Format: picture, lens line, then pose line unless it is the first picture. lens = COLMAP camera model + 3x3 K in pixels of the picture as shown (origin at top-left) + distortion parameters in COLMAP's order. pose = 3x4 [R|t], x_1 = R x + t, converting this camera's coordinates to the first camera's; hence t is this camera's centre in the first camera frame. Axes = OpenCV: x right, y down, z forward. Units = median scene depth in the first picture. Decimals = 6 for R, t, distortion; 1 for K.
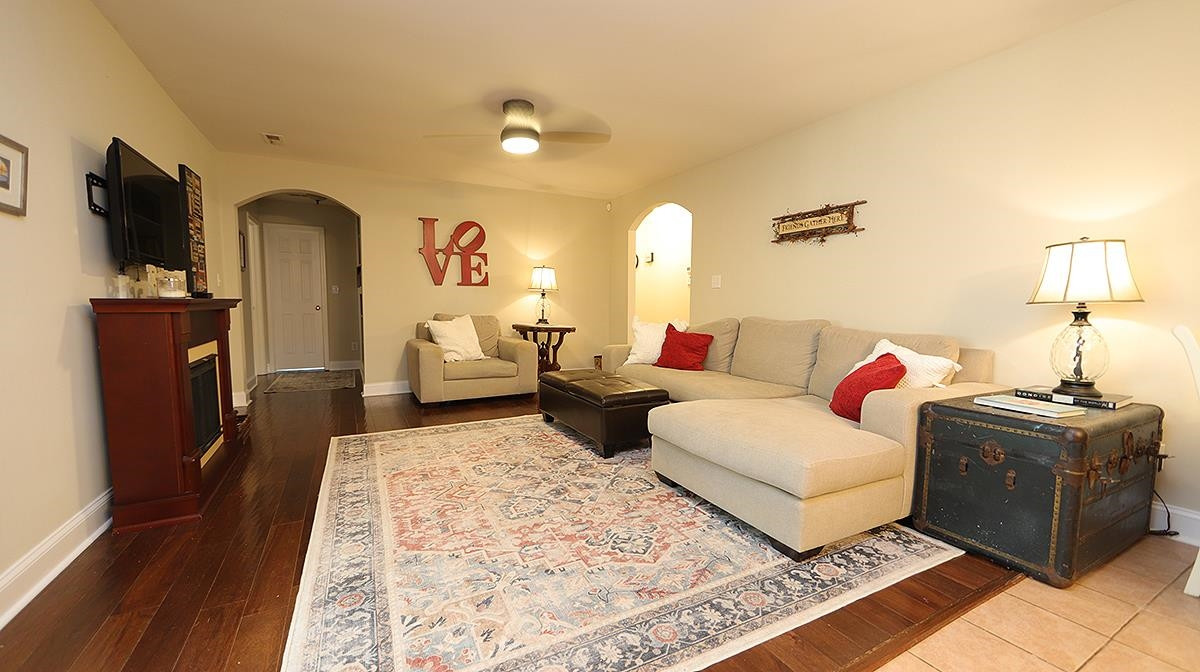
lens RADIAL K [[470.1, 0, 598.5], [0, 470.1, 343.9], [0, 0, 1]] dist [-0.001084, -0.000152]
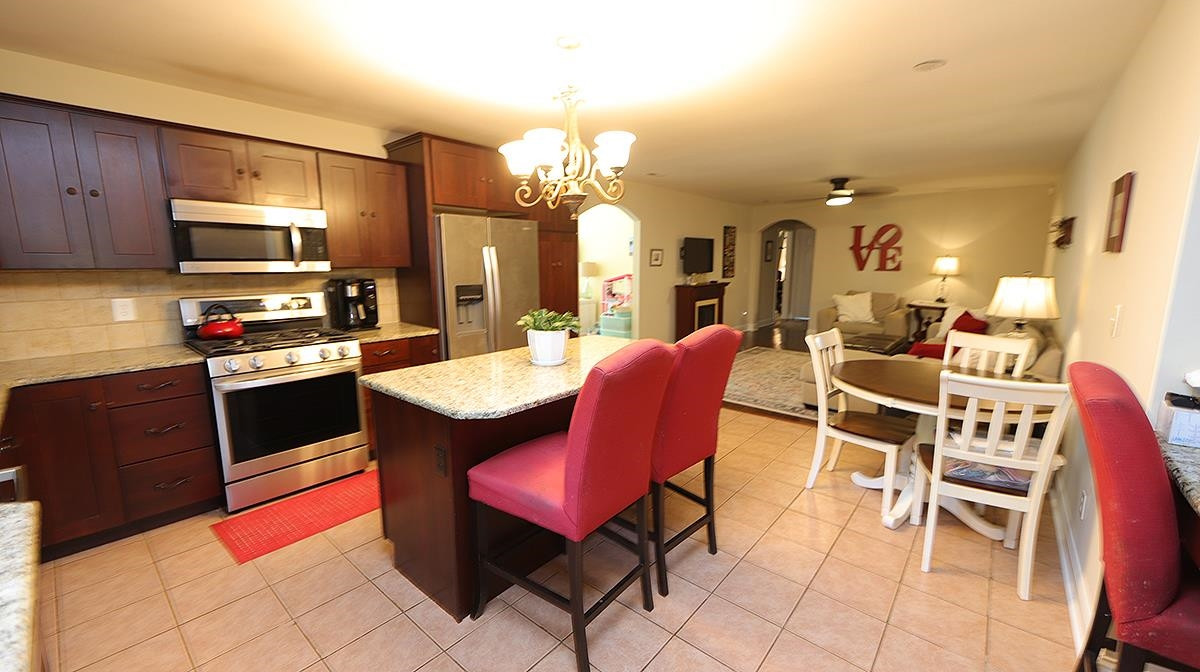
lens RADIAL K [[470.1, 0, 601.0], [0, 470.1, 335.8], [0, 0, 1]] dist [-0.001084, -0.000152]
pose [[0.365393, 0.148962, -0.918857, 0.752459], [-0.077177, 0.988562, 0.129572, -0.049822], [0.927648, 0.023570, 0.372710, -0.309517]]
